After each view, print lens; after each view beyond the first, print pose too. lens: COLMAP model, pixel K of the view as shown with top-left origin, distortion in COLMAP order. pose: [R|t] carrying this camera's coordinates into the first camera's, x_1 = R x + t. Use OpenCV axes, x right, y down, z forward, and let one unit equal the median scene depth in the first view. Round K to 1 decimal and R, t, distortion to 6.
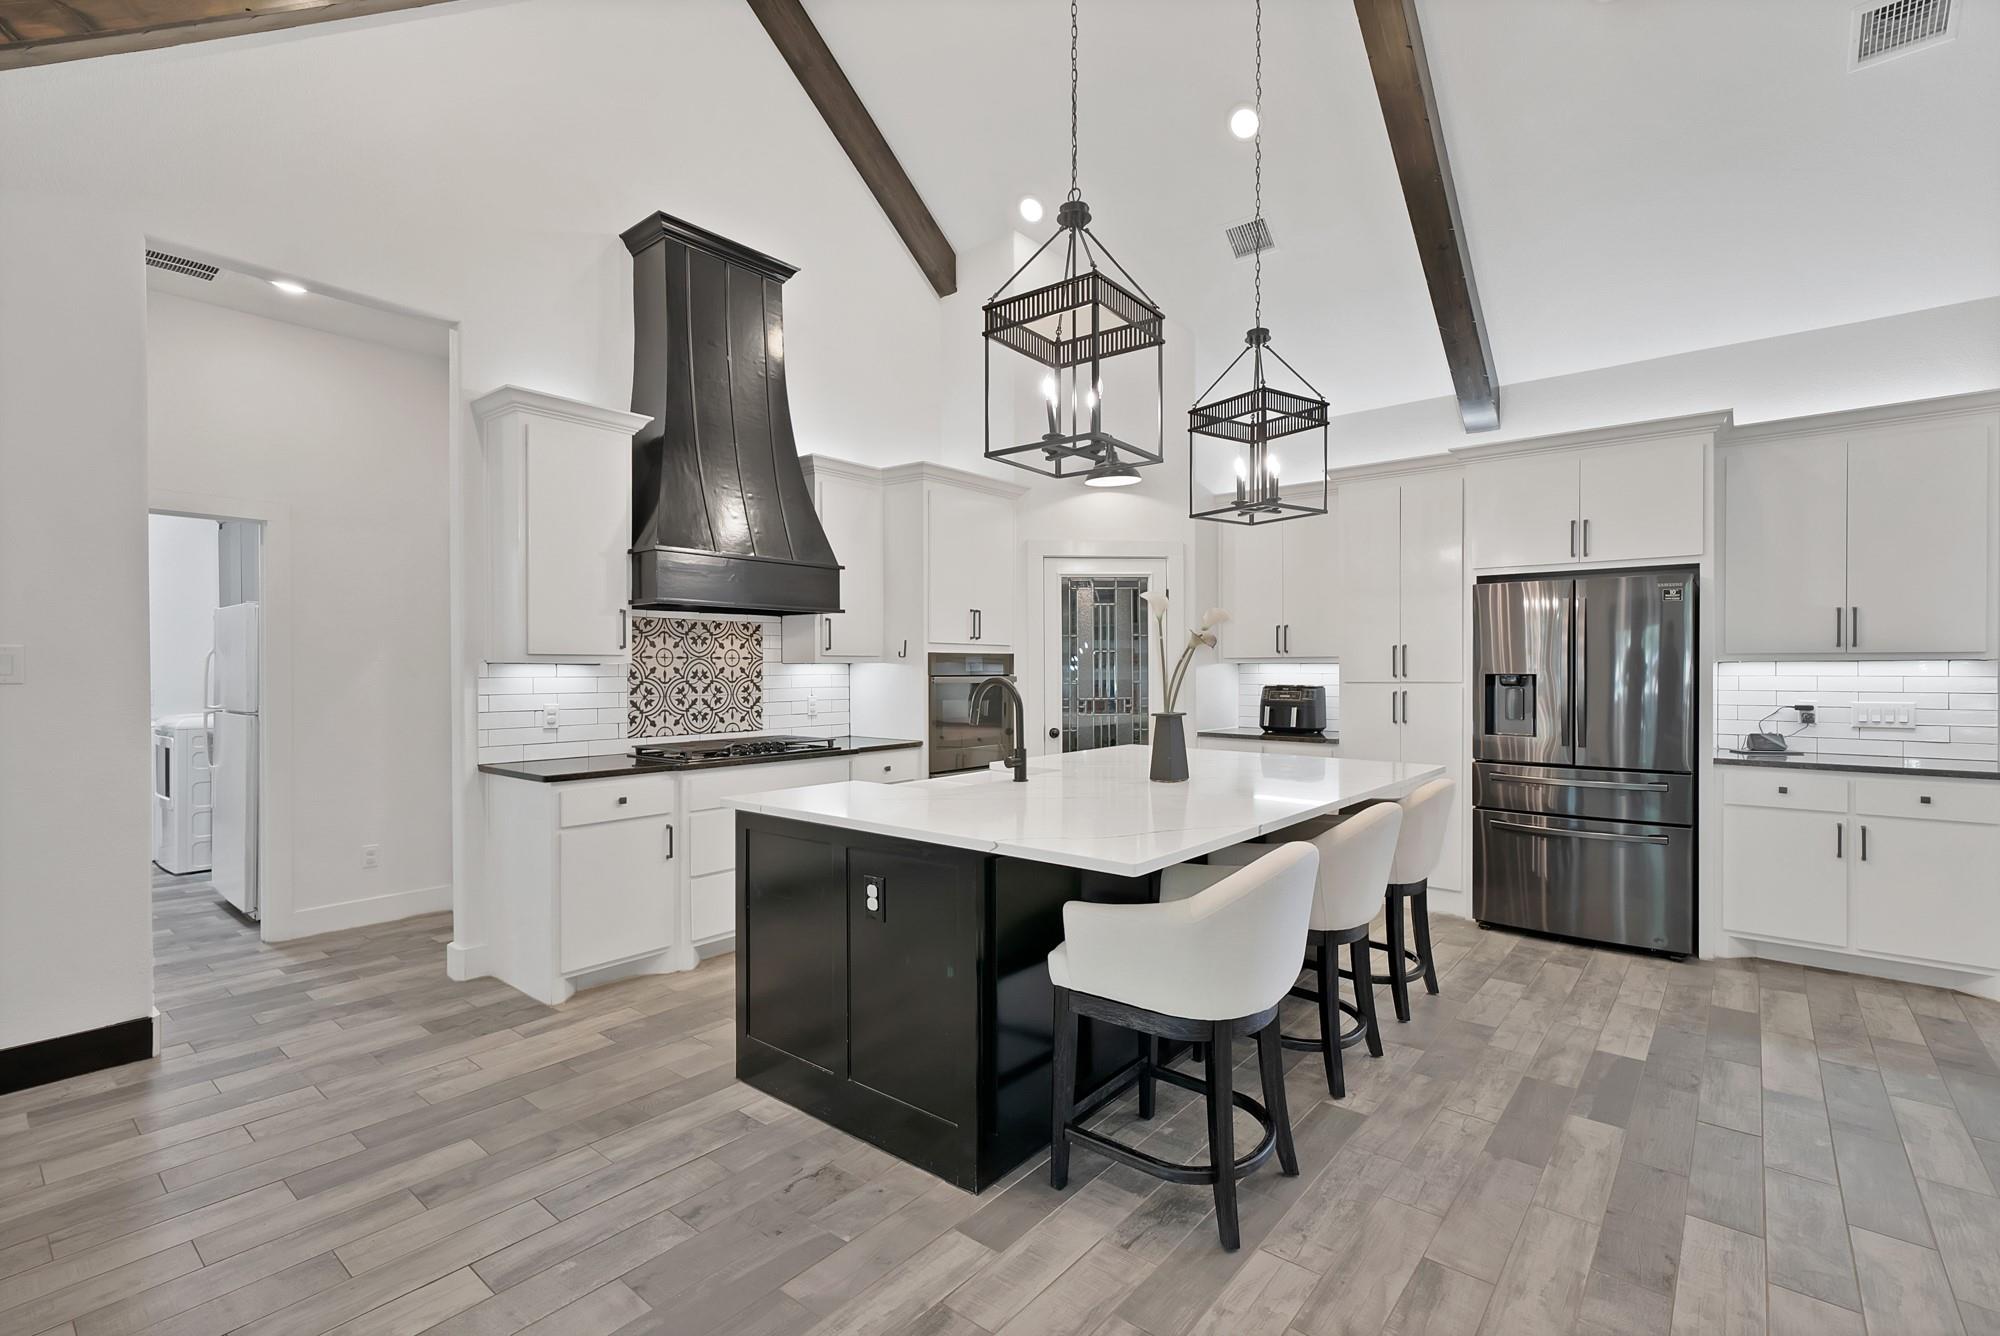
lens RADIAL K [[895.6, 0, 995.5], [0, 895.6, 683.5], [0, 0, 1]] dist [-0.001502, -0.000064]
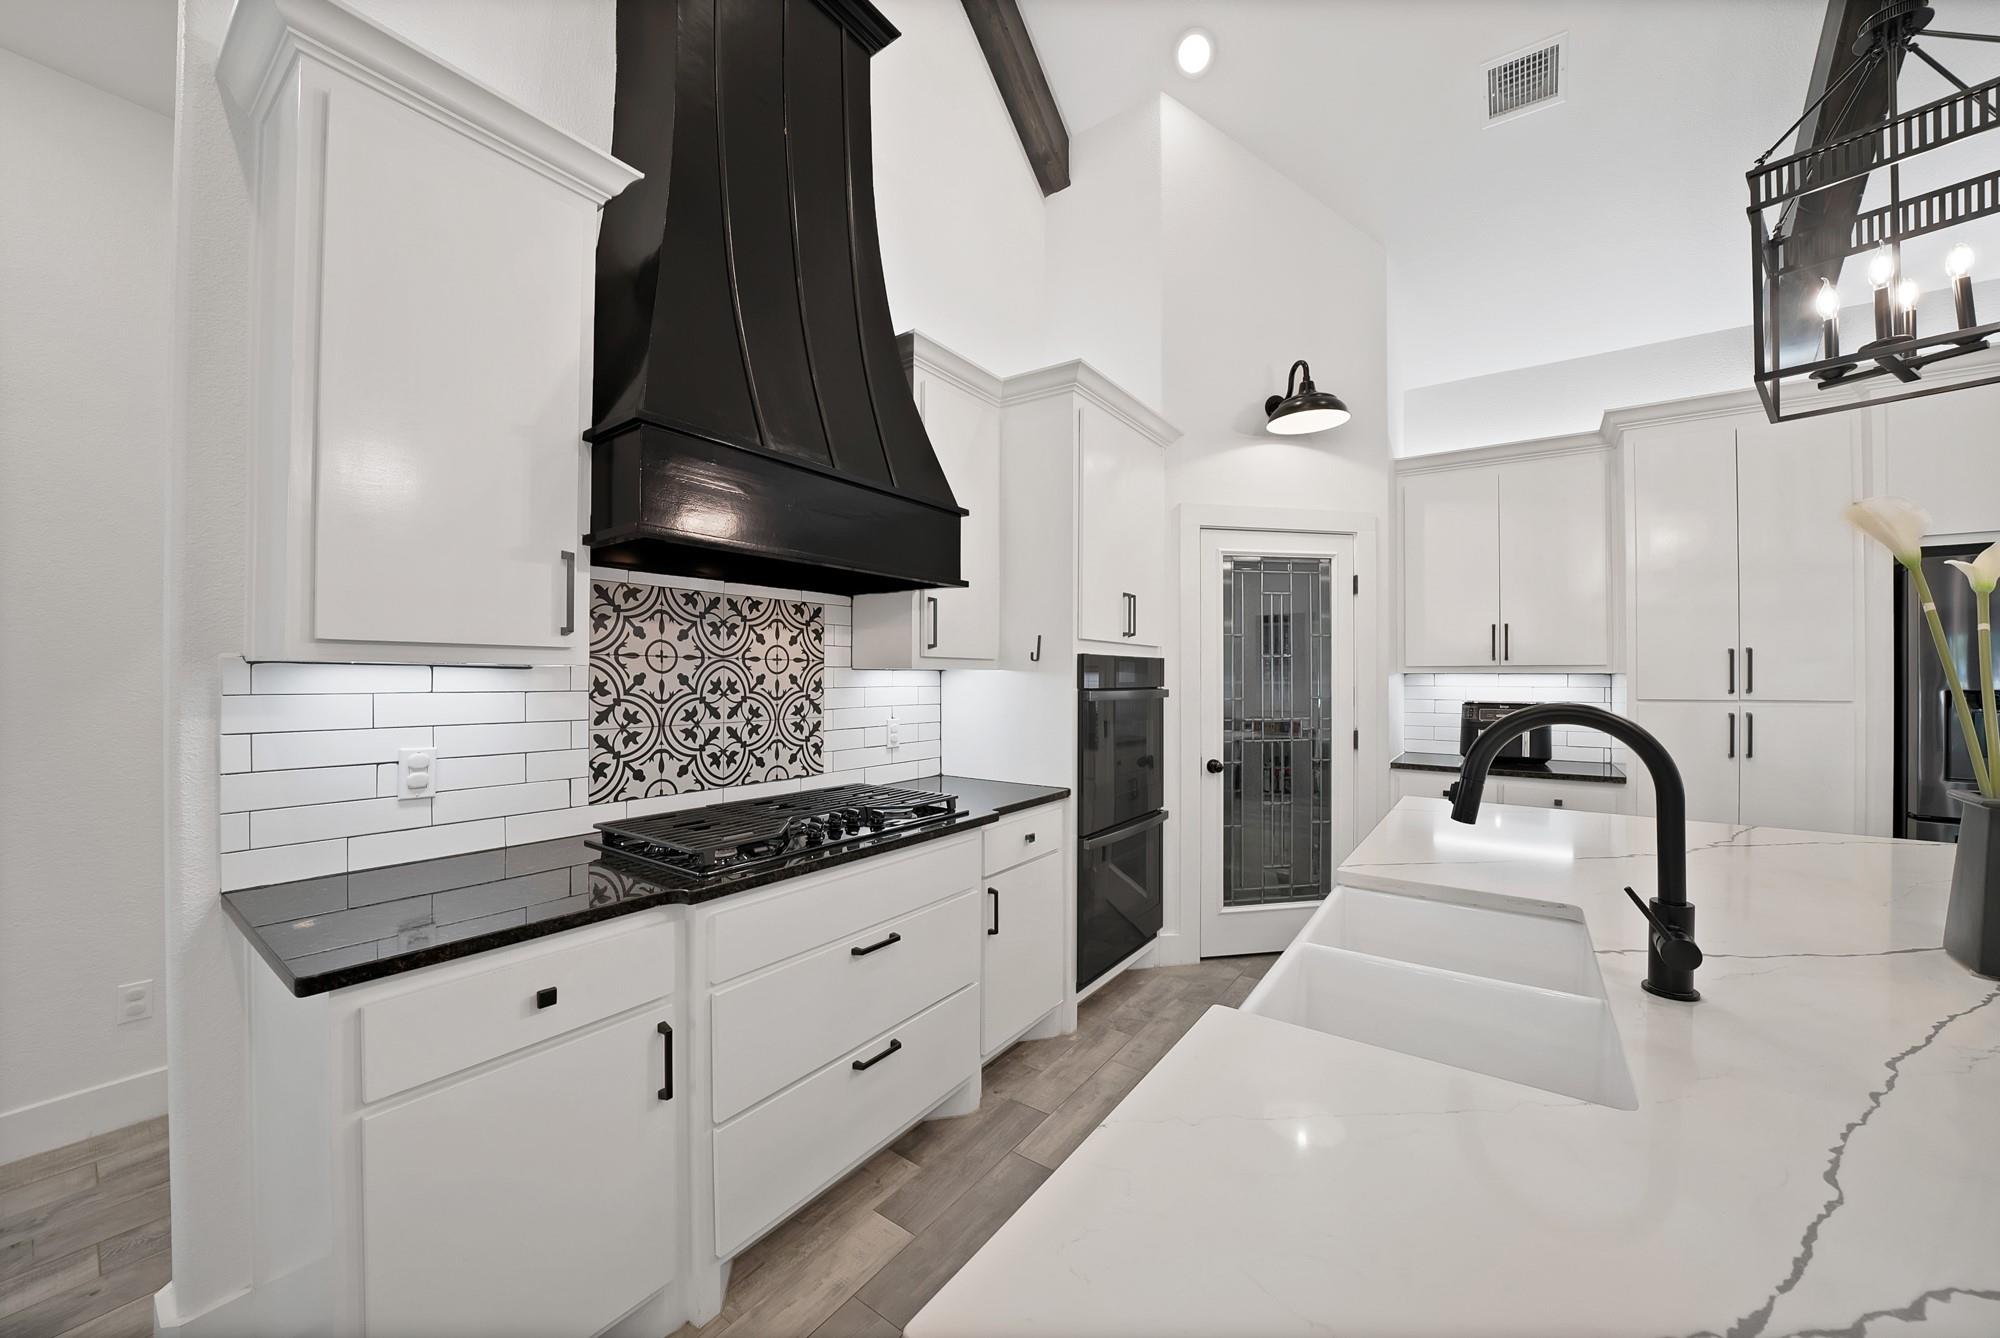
lens RADIAL K [[707.4, 0, 1007.4], [0, 707.4, 681.2], [0, 0, 1]] dist [-0.020246, -0.000027]
pose [[0.996140, 0.004461, 0.087668, -0.183579], [-0.003466, 0.999928, -0.011498, -0.008761], [-0.087713, 0.011149, 0.996083, 0.517511]]
